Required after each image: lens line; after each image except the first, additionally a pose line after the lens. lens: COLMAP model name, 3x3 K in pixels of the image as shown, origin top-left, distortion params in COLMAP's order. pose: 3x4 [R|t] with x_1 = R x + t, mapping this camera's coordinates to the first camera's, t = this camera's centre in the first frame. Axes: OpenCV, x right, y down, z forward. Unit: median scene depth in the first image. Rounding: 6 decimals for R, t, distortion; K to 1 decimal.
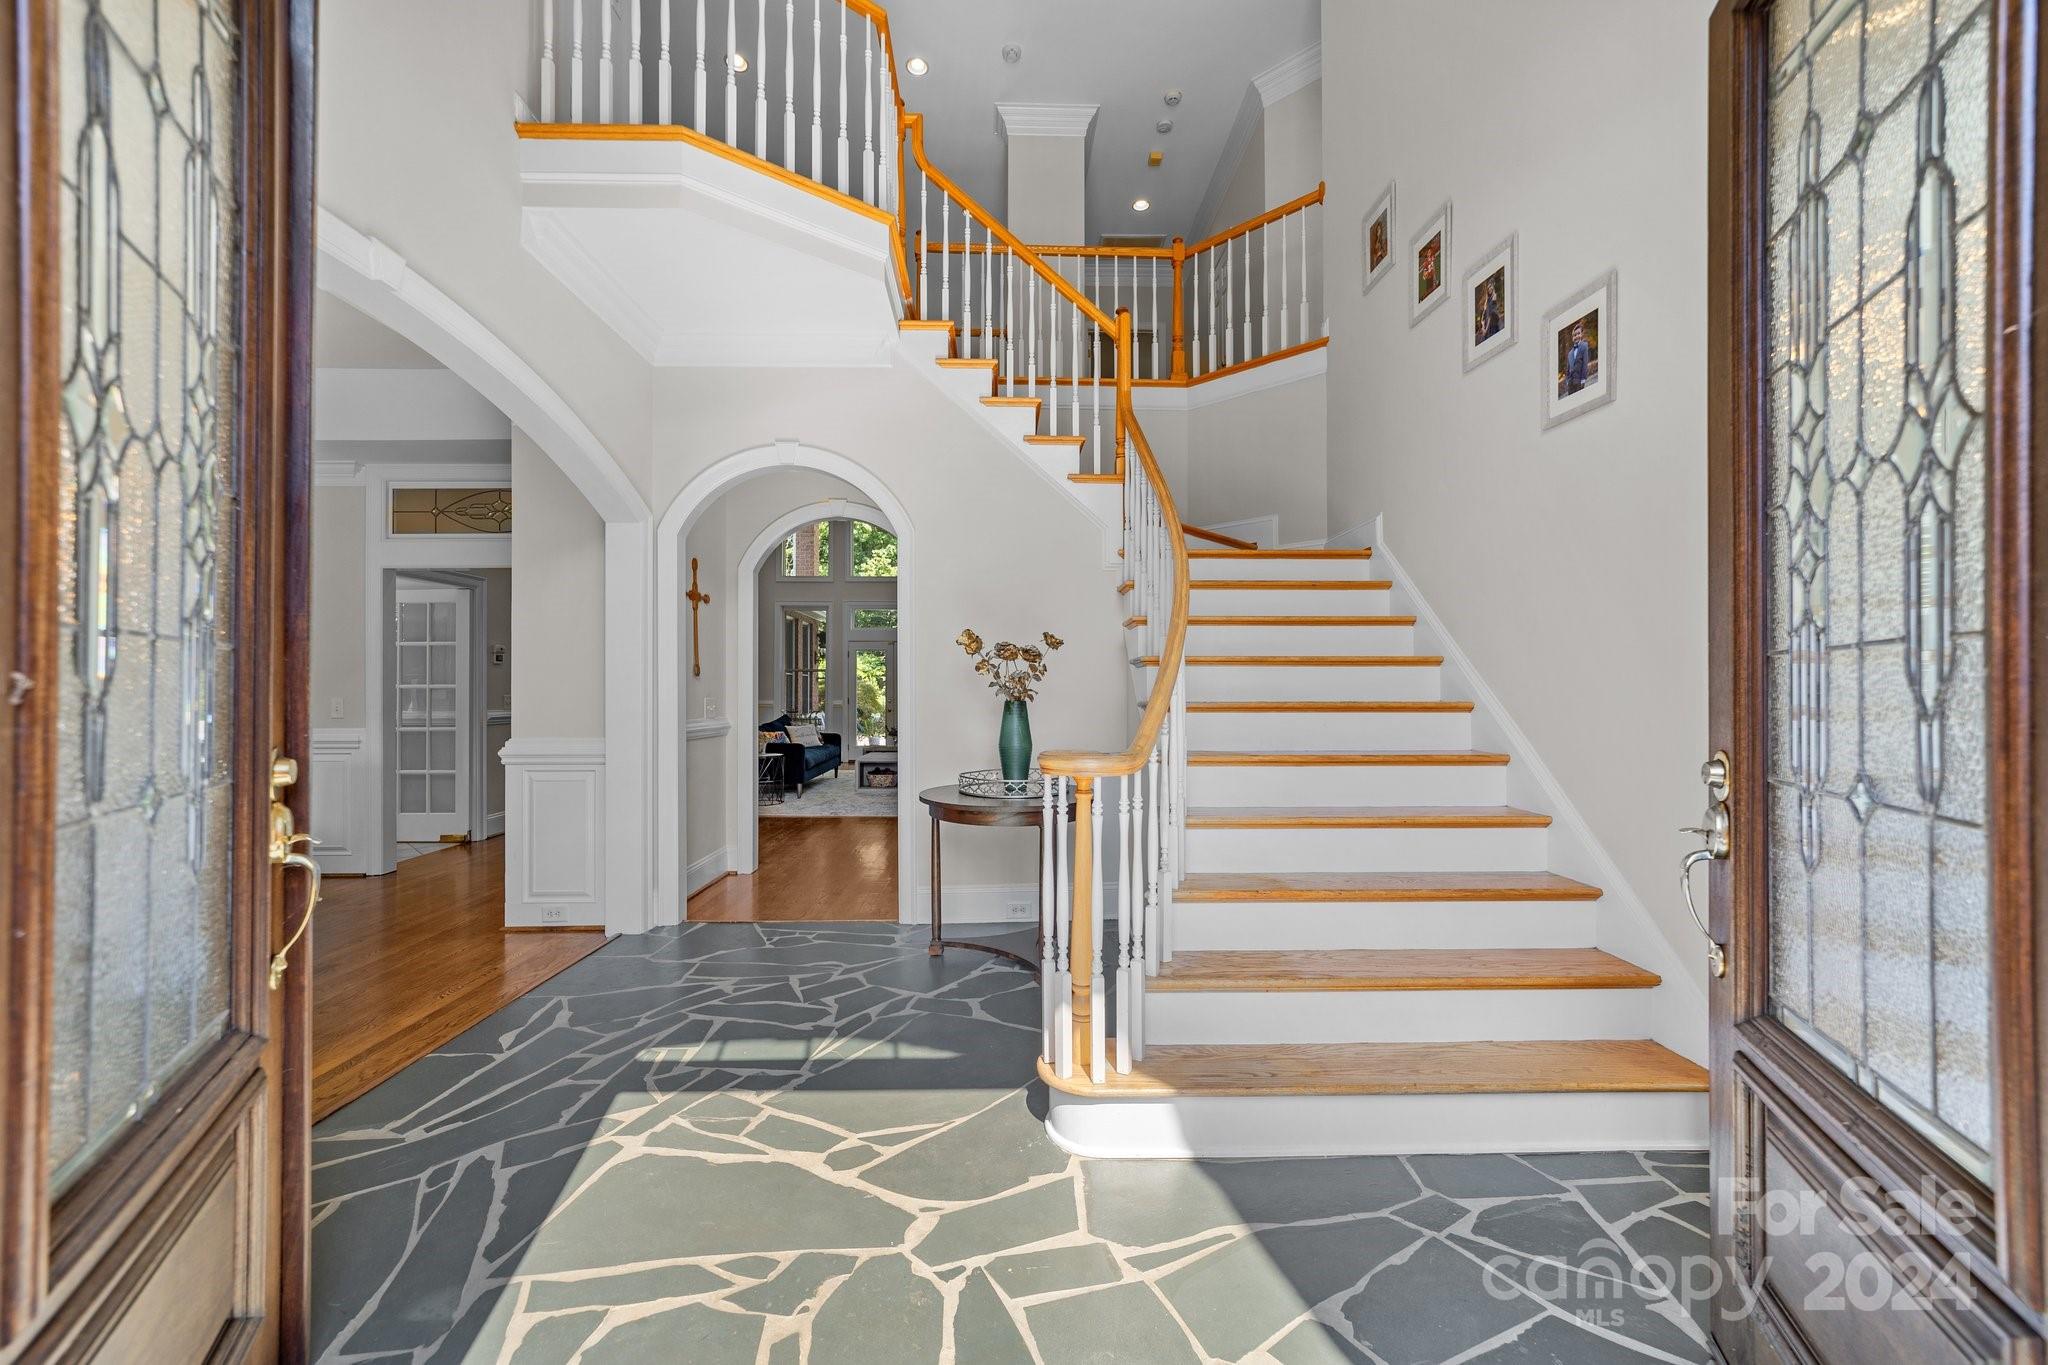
lens RADIAL K [[781.4, 0, 1012.4], [0, 781.4, 690.6], [0, 0, 1]] dist [-0.007422, 0.000889]
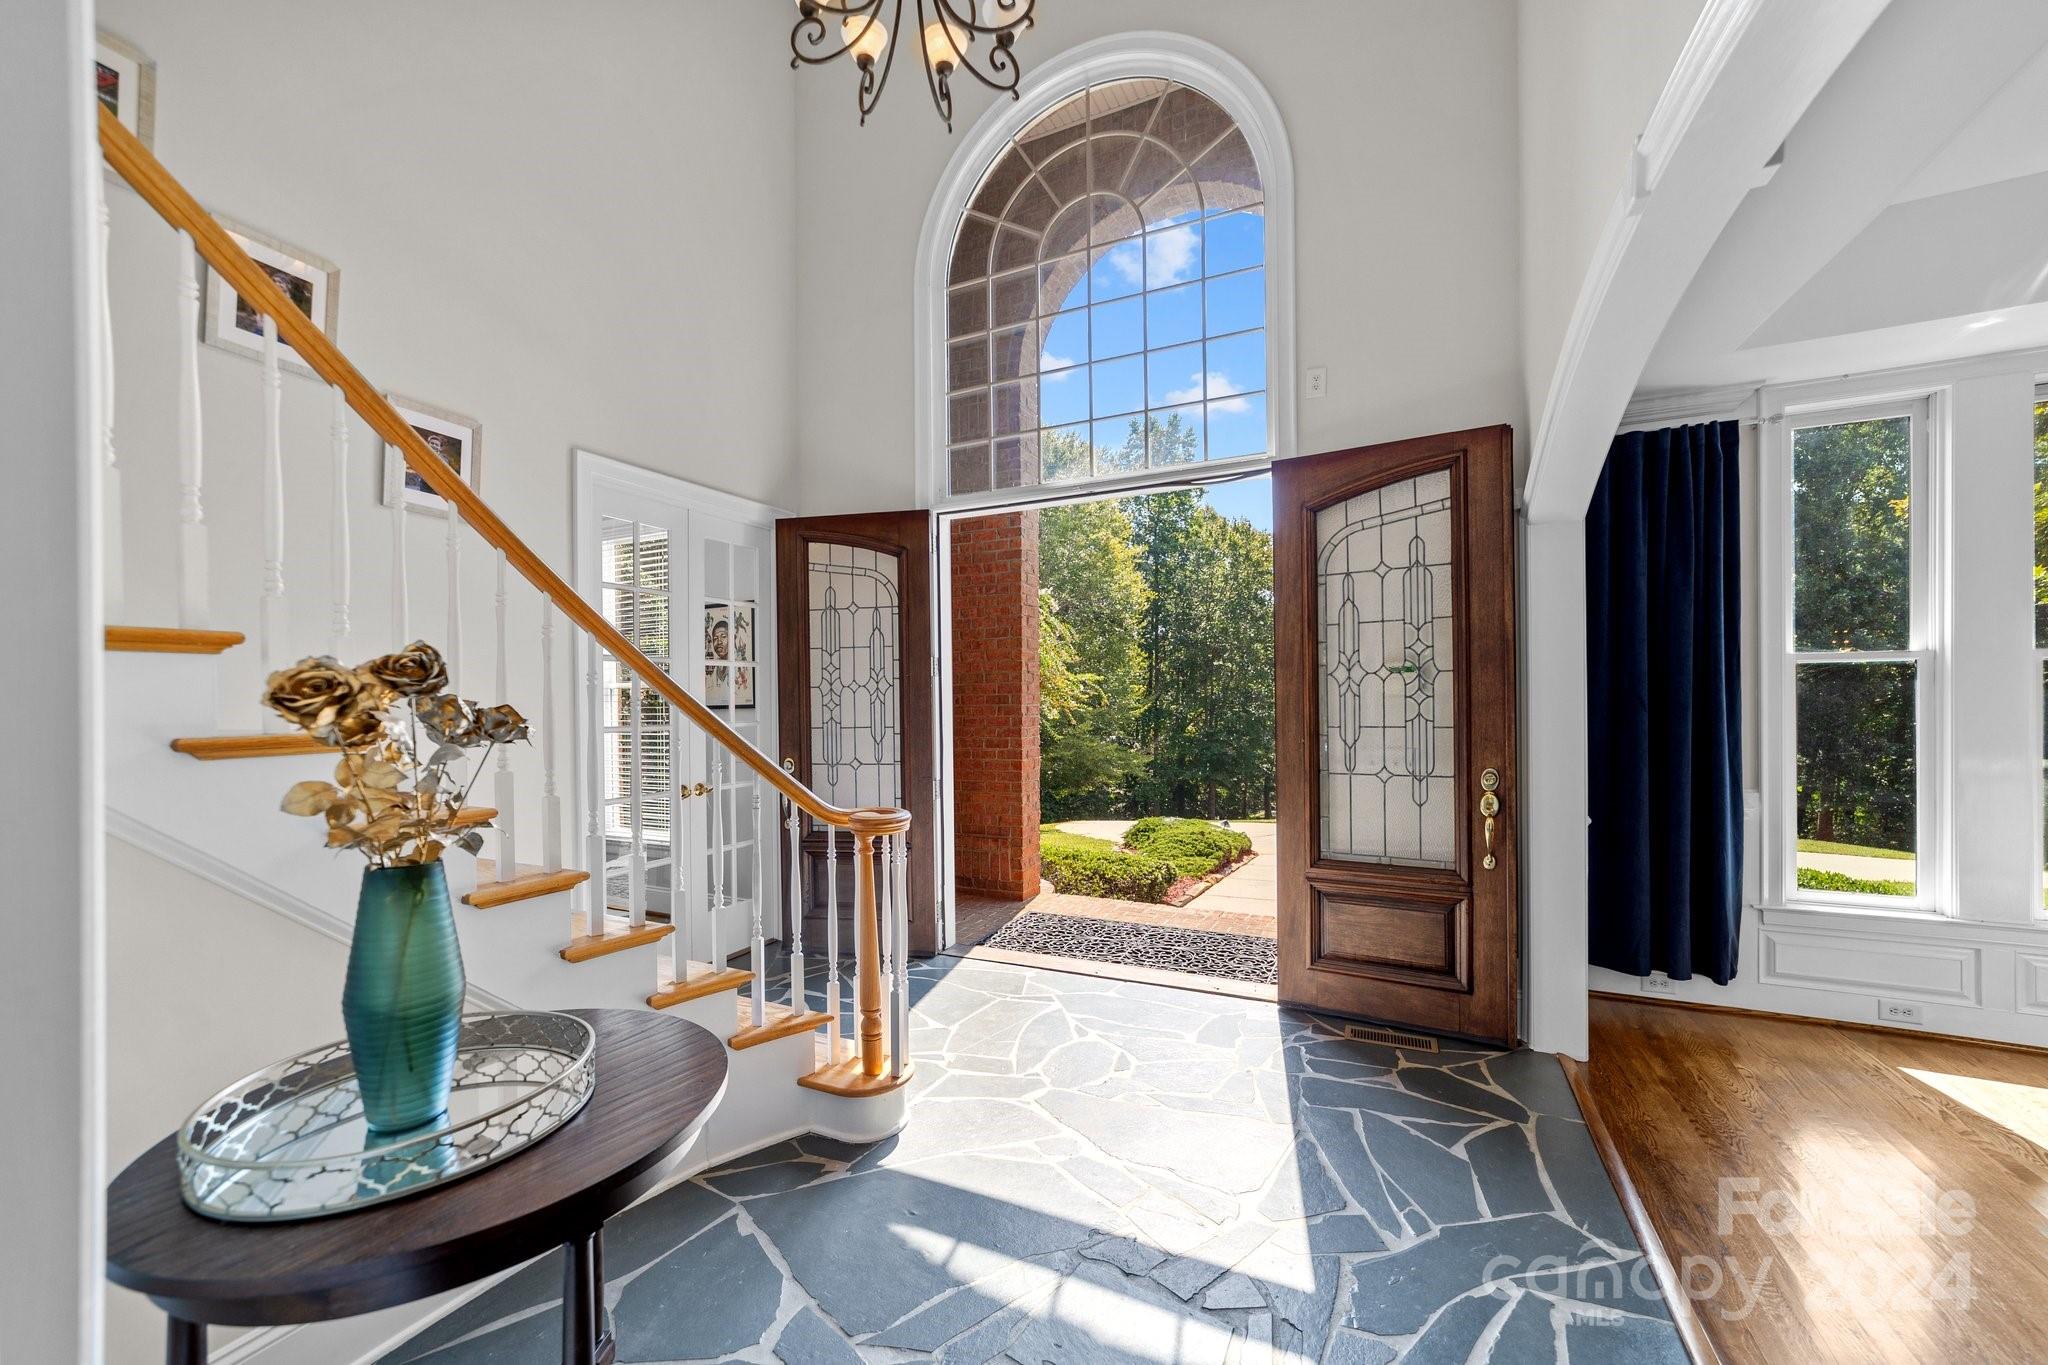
lens RADIAL K [[781.4, 0, 1017.9], [0, 781.4, 702.4], [0, 0, 1]] dist [-0.007422, 0.000889]
pose [[-0.892744, 0.013498, 0.450362, -0.739348], [0.011184, 0.999907, -0.007798, -0.093356], [-0.450426, -0.001925, -0.892812, 2.220857]]
